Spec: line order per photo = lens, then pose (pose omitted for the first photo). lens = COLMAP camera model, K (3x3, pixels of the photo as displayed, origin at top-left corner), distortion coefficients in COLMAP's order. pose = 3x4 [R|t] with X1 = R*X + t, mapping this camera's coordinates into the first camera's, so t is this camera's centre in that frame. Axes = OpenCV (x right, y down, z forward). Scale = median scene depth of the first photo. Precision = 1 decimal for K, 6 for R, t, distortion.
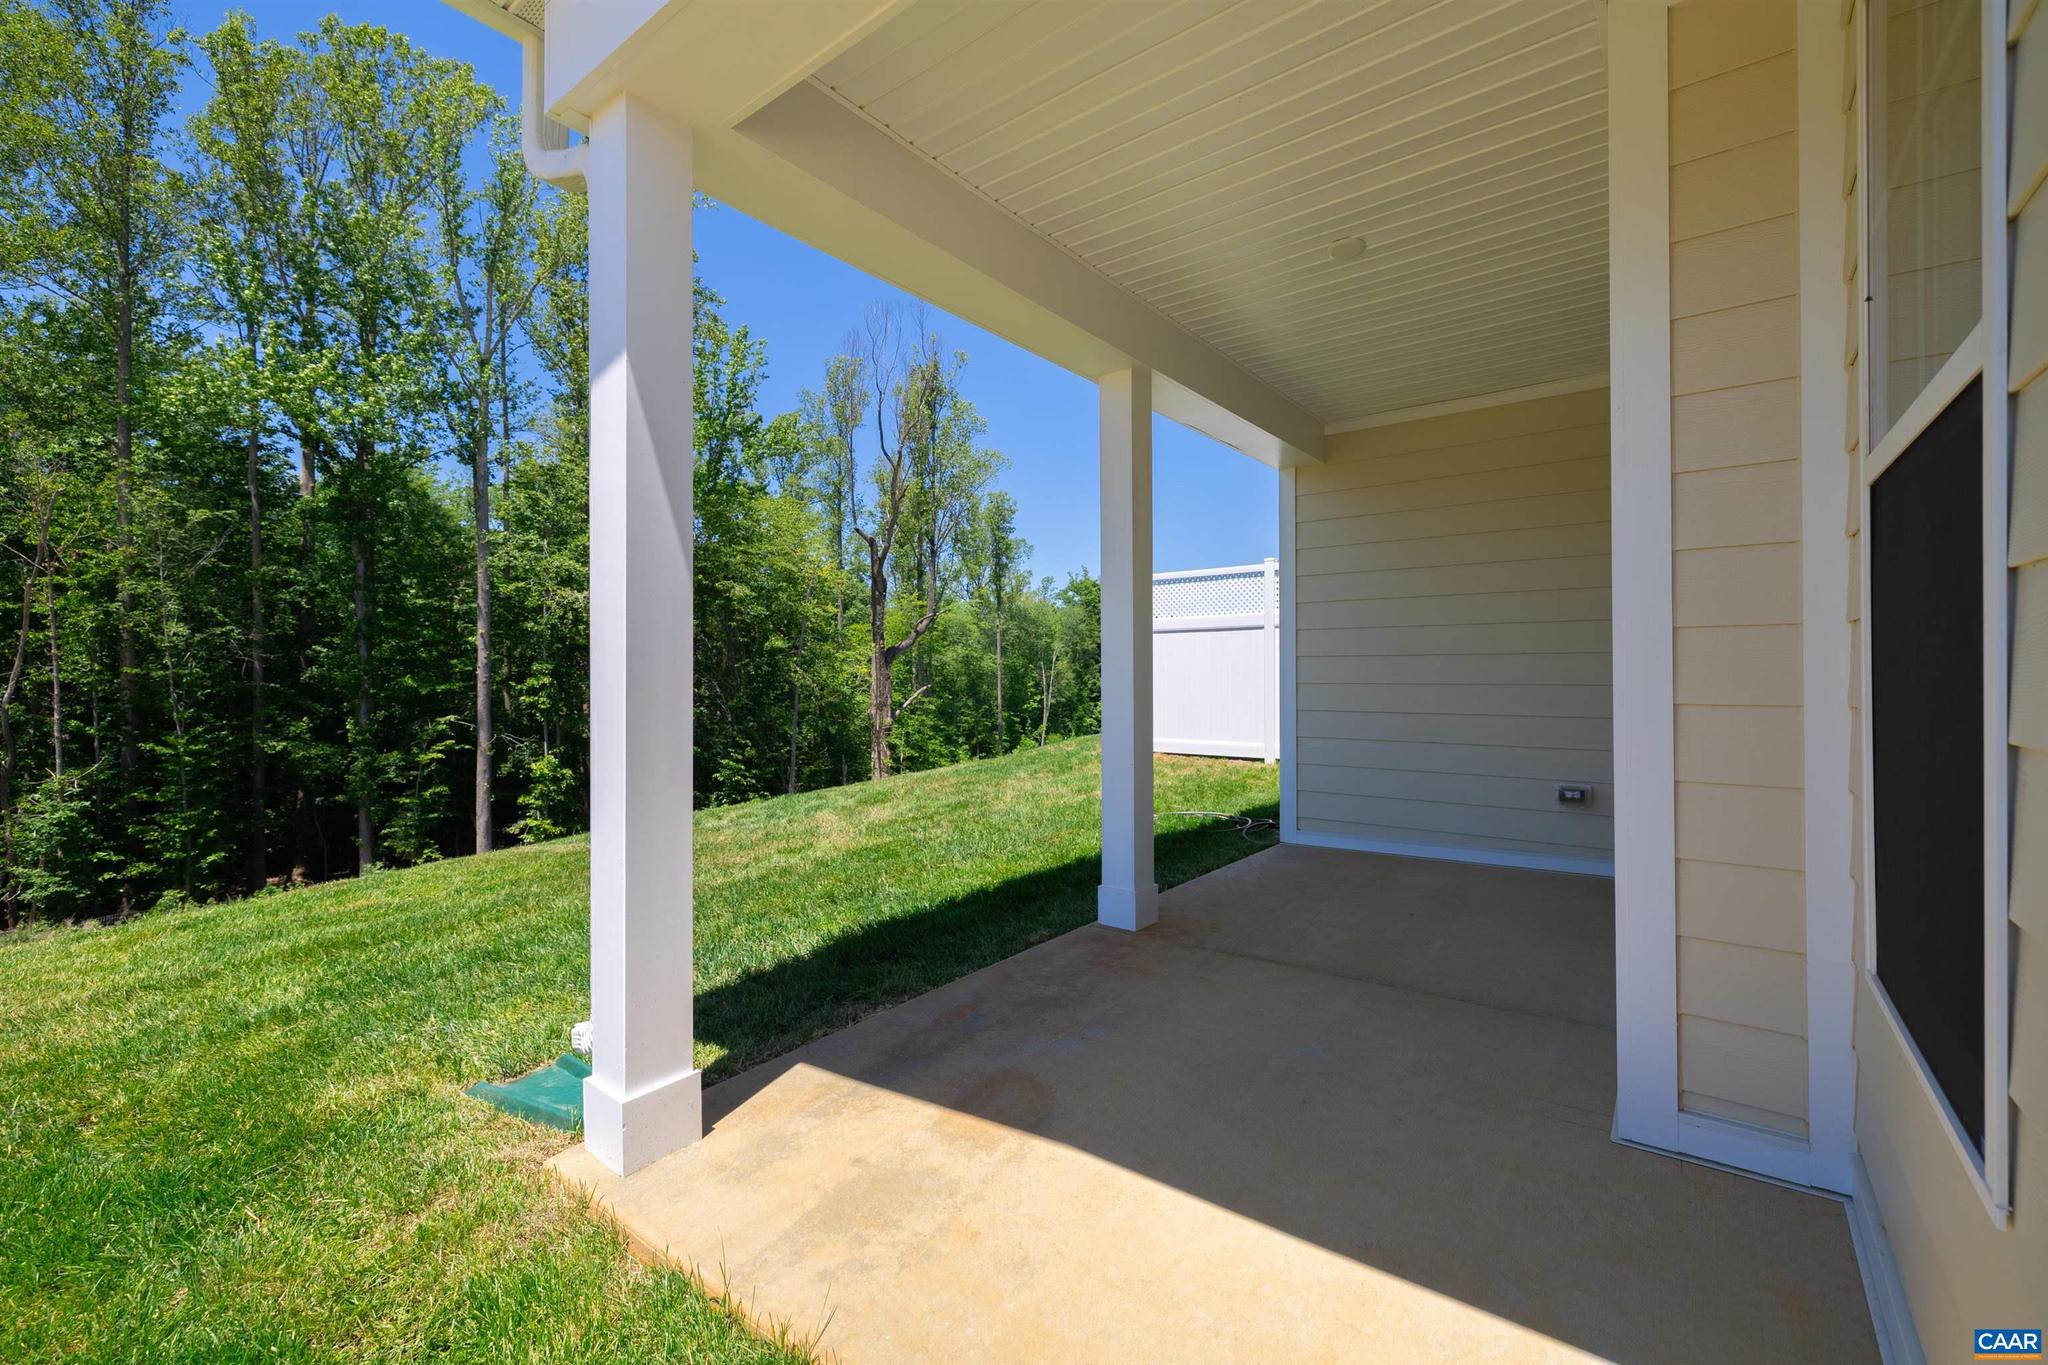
lens RADIAL K [[859.5, 0, 1023.2], [0, 859.5, 667.9], [0, 0, 1]] dist [0.002115, 0.000310]
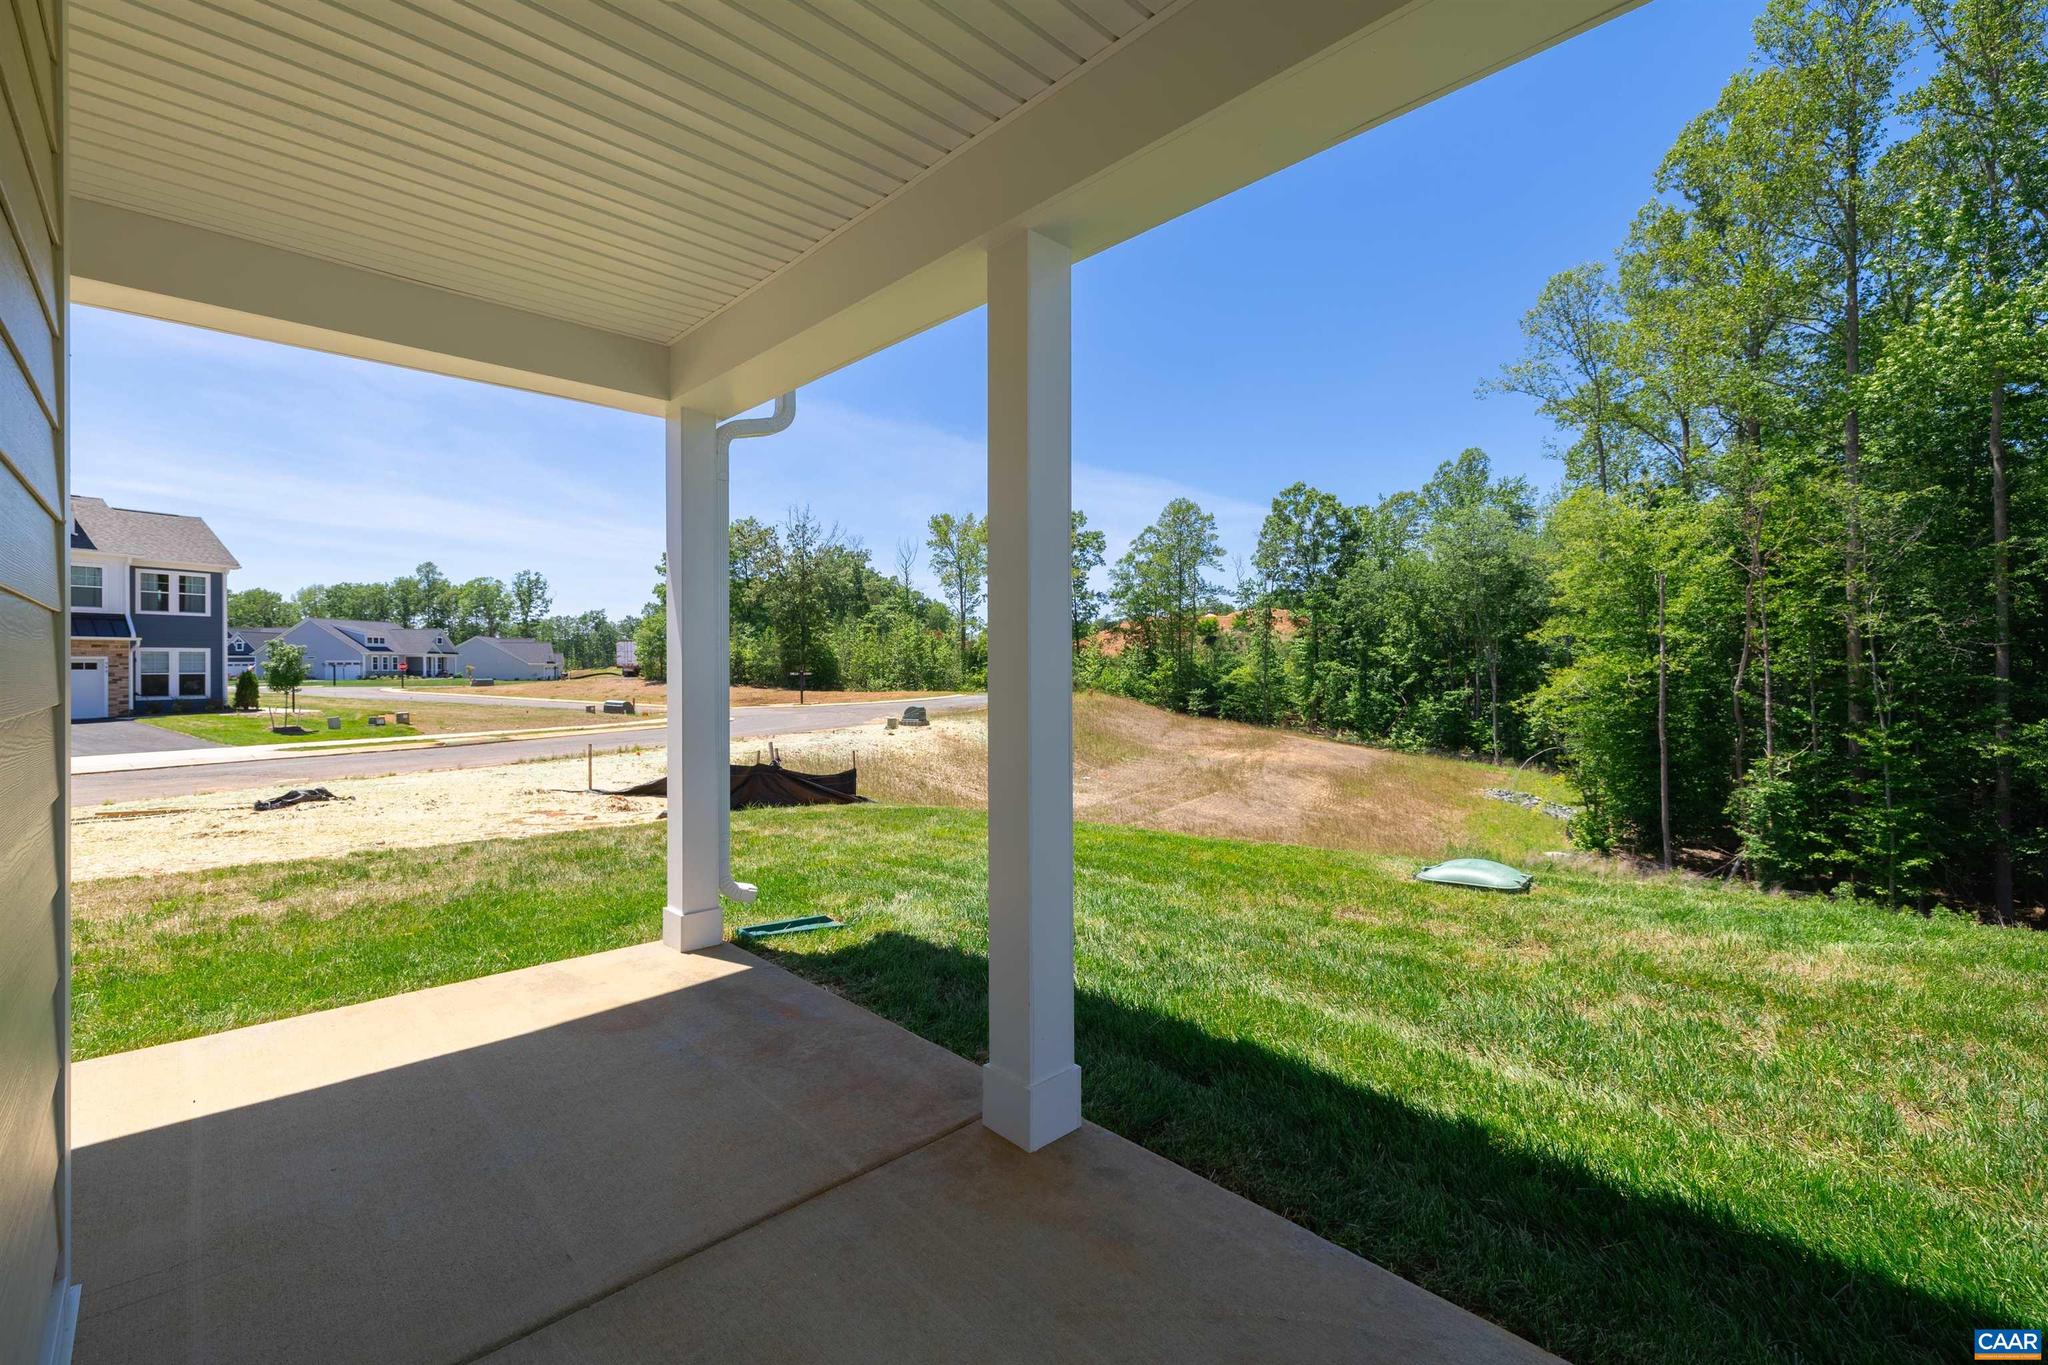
lens RADIAL K [[855.7, 0, 1024.6], [0, 855.7, 668.5], [0, 0, 1]] dist [0.002050, 0.000141]
pose [[-0.134798, 0.007769, -0.990843, 0.117603], [0.010089, 0.999928, 0.006467, -0.006328], [0.990822, -0.009124, -0.134867, 0.172839]]
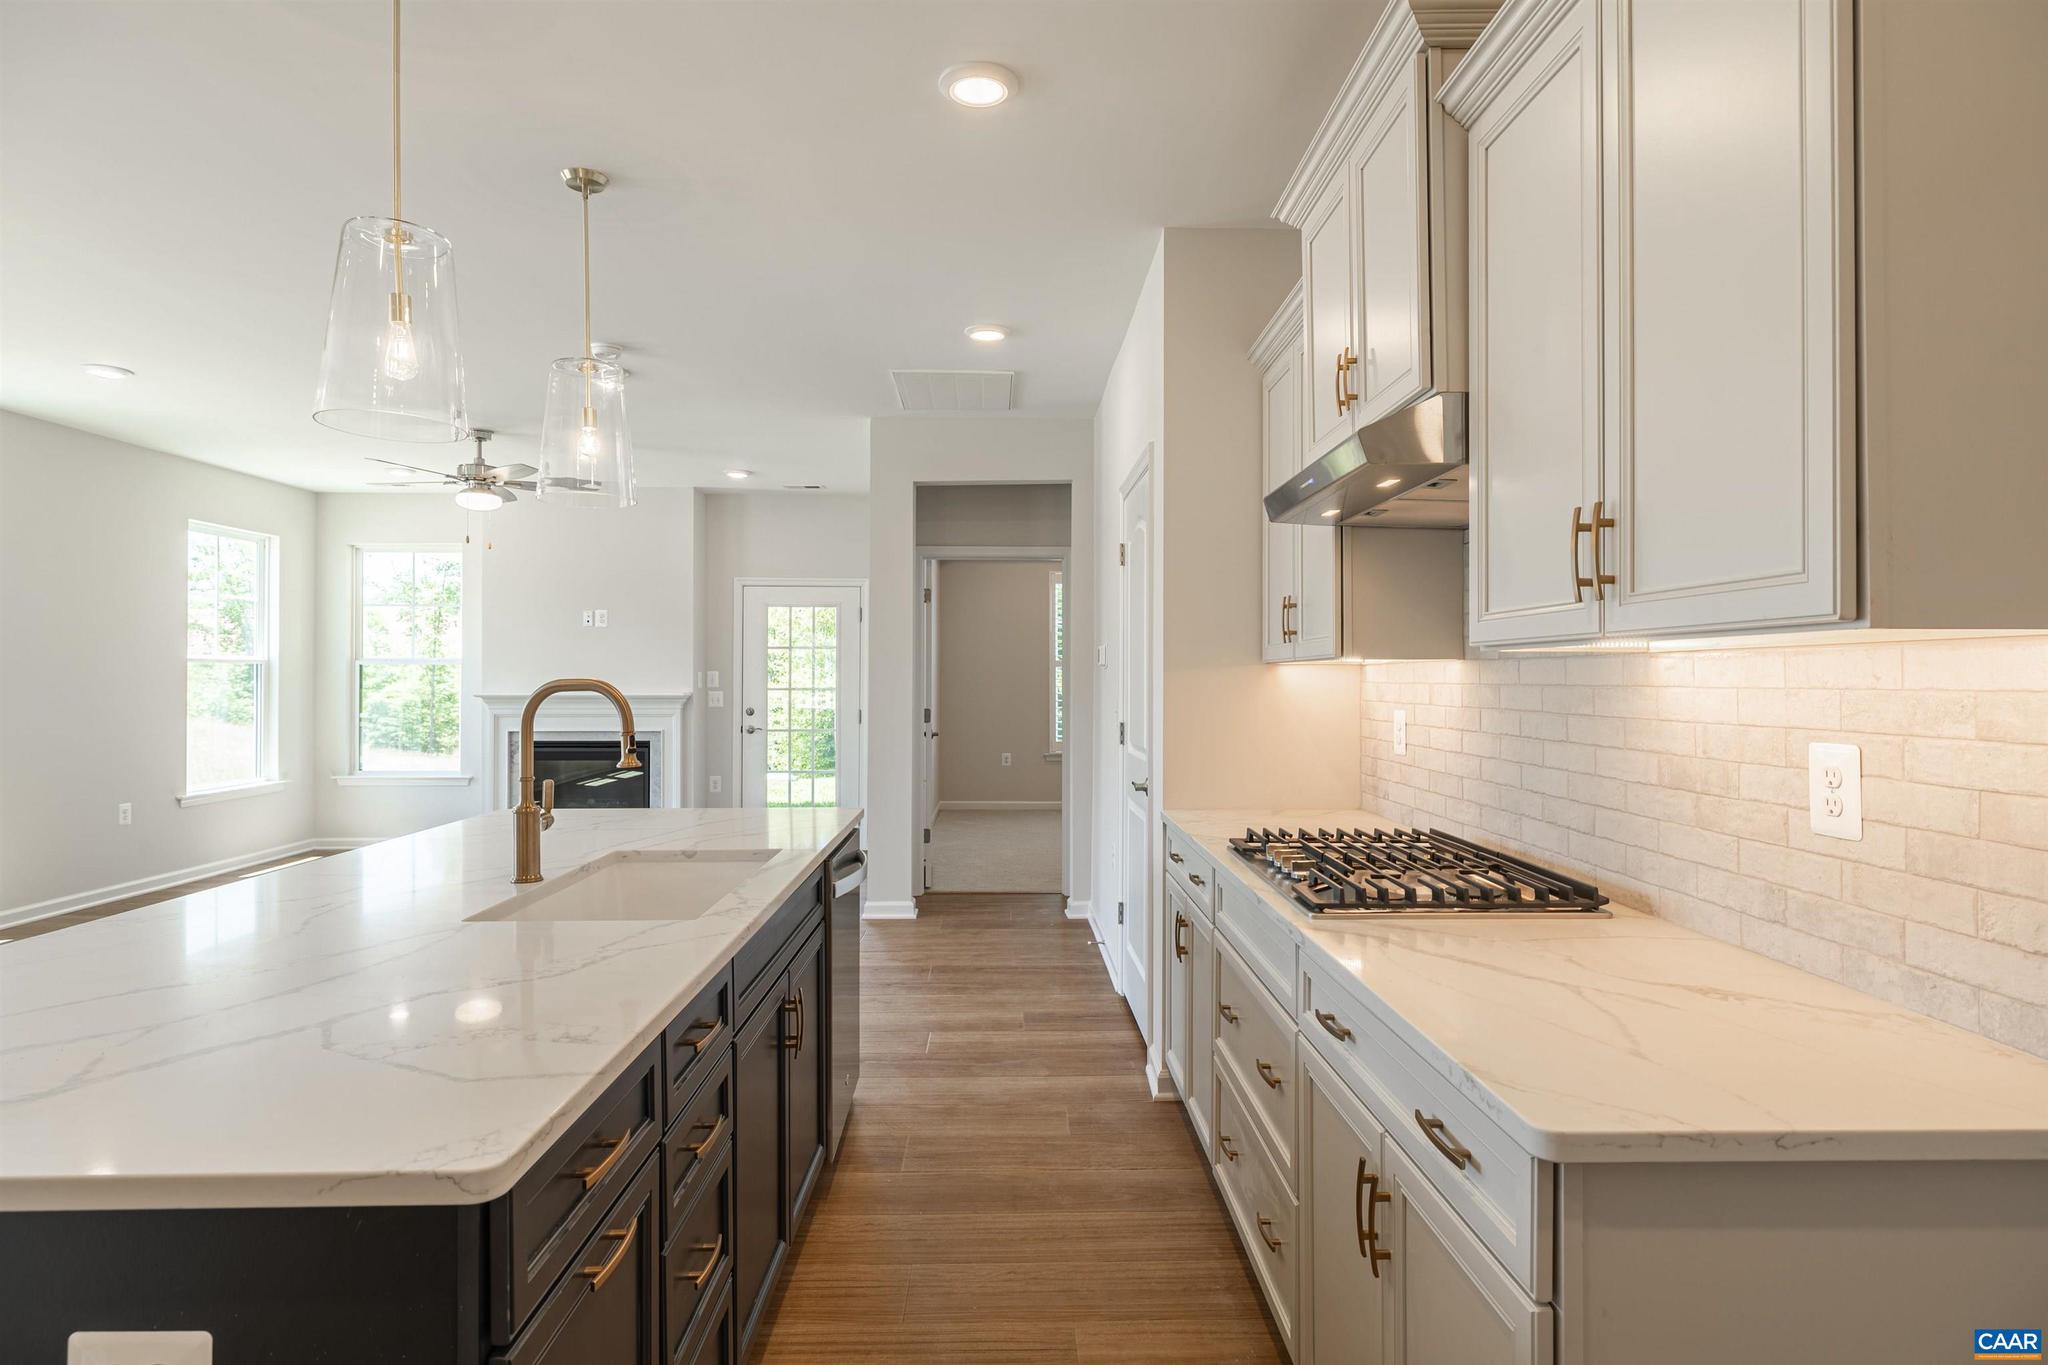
lens RADIAL K [[1074.1, 0, 1022.7], [0, 1074.1, 669.6], [0, 0, 1]] dist [-0.002862, 0.001624]
pose [[0.629375, -0.002188, -0.777099, 0.415167], [0.002214, 0.999997, -0.001022, -0.010274], [0.777099, -0.001077, 0.629378, -0.006294]]
